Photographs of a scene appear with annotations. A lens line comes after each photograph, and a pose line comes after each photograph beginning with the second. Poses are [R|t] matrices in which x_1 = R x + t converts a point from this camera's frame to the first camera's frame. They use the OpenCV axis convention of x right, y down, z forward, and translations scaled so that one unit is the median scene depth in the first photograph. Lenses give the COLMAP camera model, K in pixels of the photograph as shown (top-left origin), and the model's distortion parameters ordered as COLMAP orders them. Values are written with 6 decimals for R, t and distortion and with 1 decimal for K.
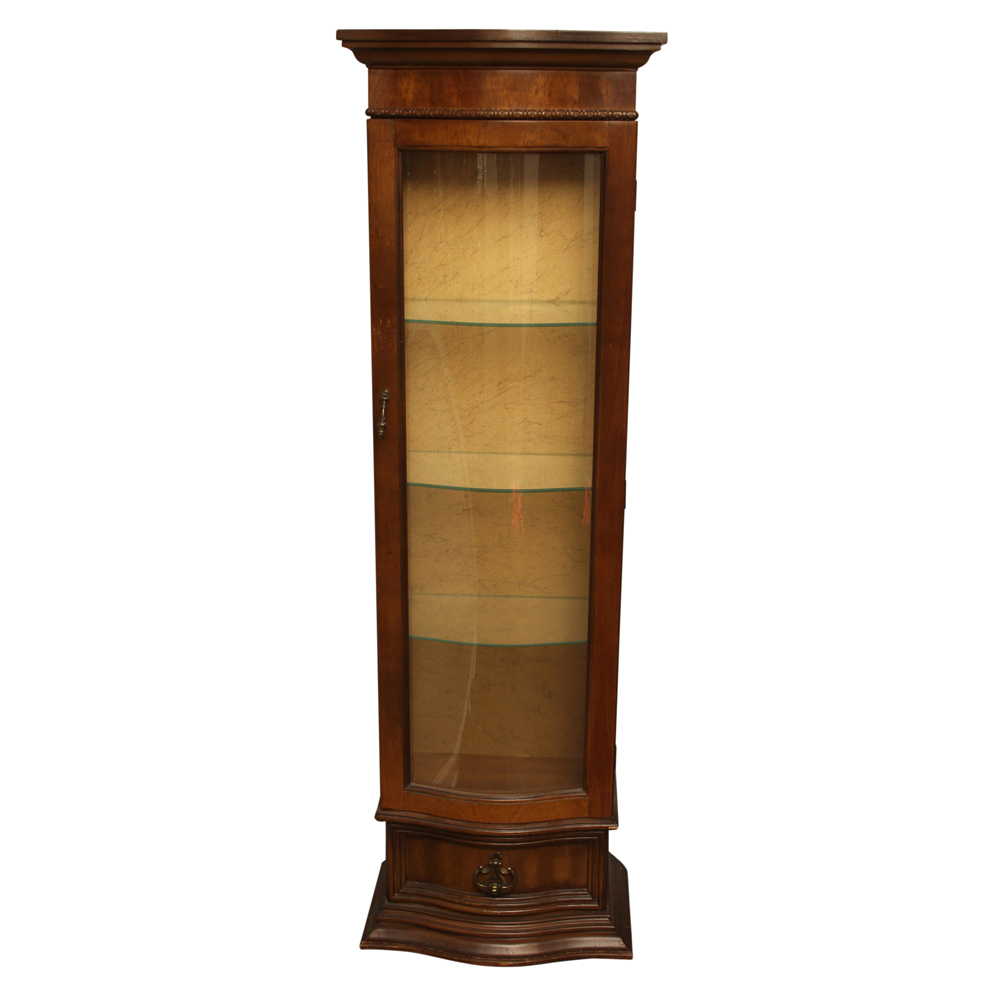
lens RADIAL K [[1329.0, 0, 500.0], [0, 1329.0, 500.0], [0, 0, 1]] dist [-0.121070, 0.084651]
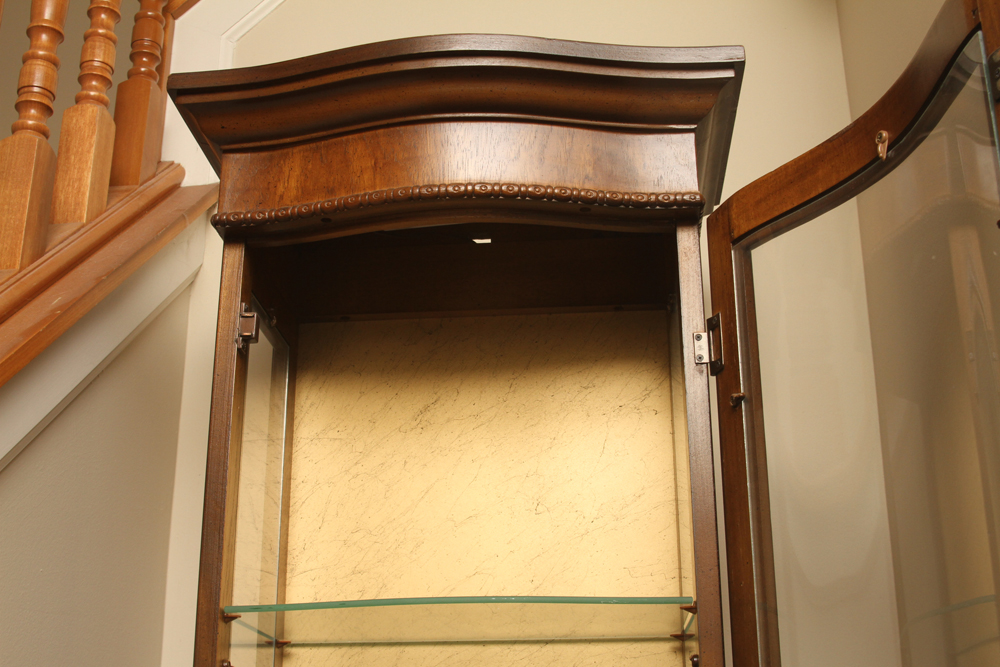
lens RADIAL K [[1283.1, 0, 500.0], [0, 1283.1, 333.5], [0, 0, 1]] dist [-0.092438, -0.003407]
pose [[0.999852, -0.016679, -0.004309, 0.021655], [0.010681, 0.796502, -0.604541, 0.072248], [0.013515, 0.604406, 0.796562, 0.607018]]
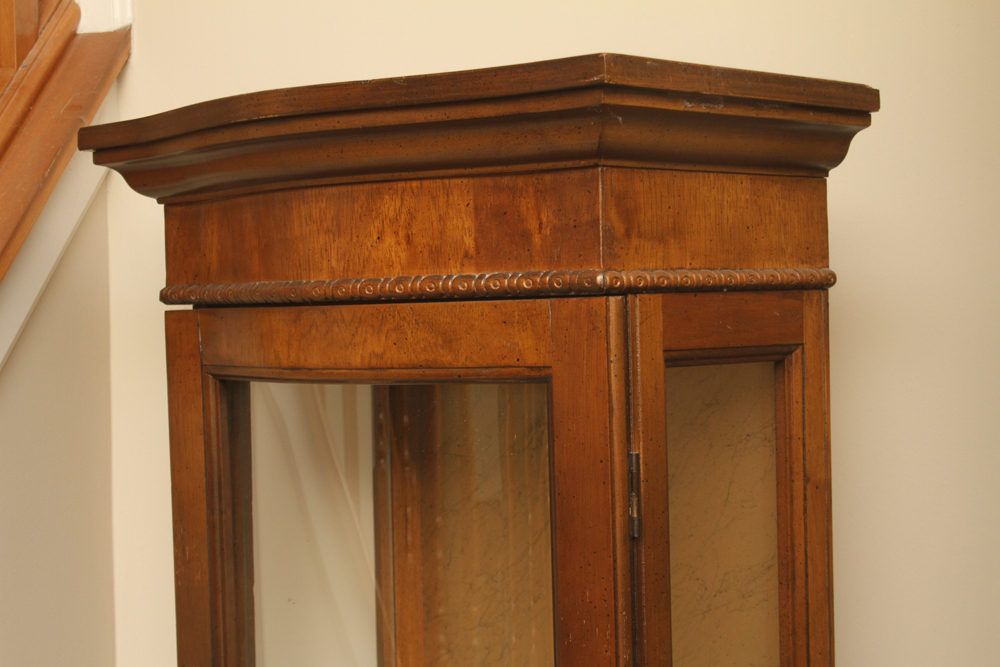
lens RADIAL K [[1809.6, 0, 500.3], [0, 1809.6, 348.0], [0, 0, 1]] dist [-0.360483, 7.700563]
pose [[0.778597, -0.012102, -0.627407, 0.400434], [-0.155824, 0.964771, -0.211982, -0.161363], [0.607870, 0.262814, 0.749282, 0.603001]]
